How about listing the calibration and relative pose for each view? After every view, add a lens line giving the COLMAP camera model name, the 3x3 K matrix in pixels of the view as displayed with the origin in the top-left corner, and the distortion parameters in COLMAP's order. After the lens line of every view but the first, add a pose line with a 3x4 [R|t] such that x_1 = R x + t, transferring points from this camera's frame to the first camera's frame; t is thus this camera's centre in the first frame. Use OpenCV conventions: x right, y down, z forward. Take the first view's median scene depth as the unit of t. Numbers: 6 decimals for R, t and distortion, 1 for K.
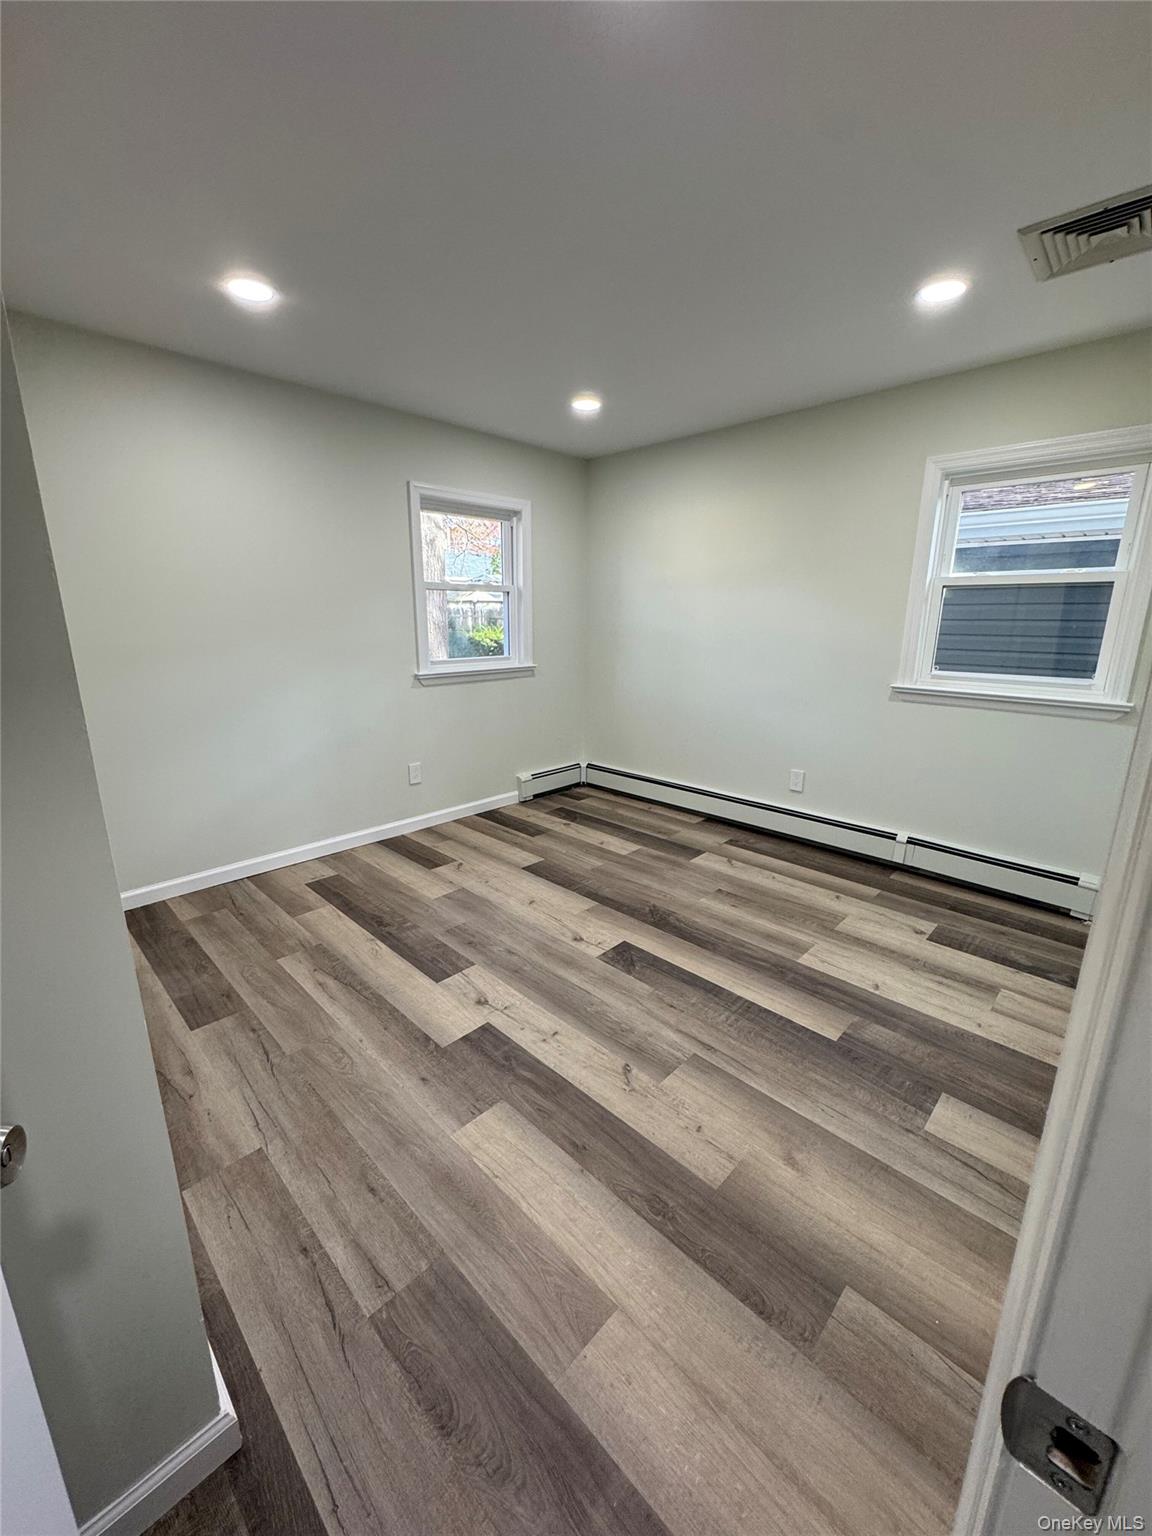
lens RADIAL K [[610.6, 0, 582.2], [0, 610.6, 771.6], [0, 0, 1]] dist [-0.001727, 0.000153]
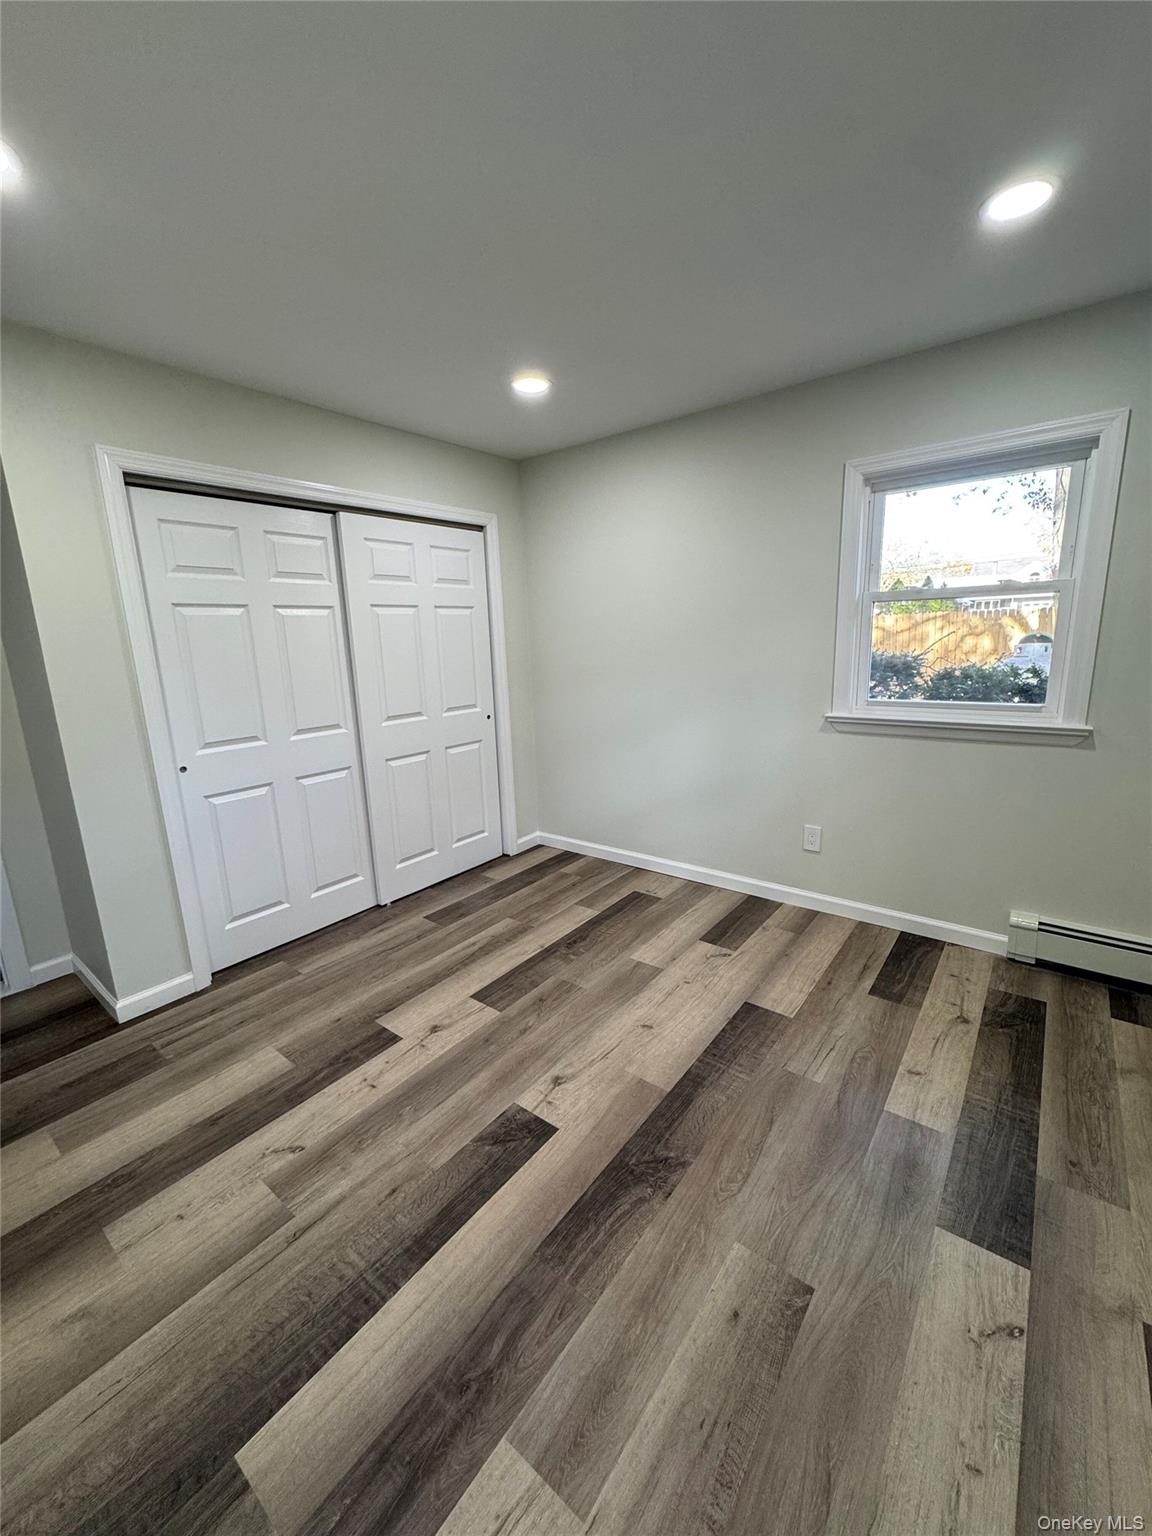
lens RADIAL K [[610.6, 0, 575.6], [0, 610.6, 769.4], [0, 0, 1]] dist [-0.001727, 0.000153]
pose [[0.103615, 0.206332, -0.972980, 0.643264], [-0.213394, 0.960077, 0.180871, -0.232223], [0.971456, 0.188887, 0.143509, 0.835996]]
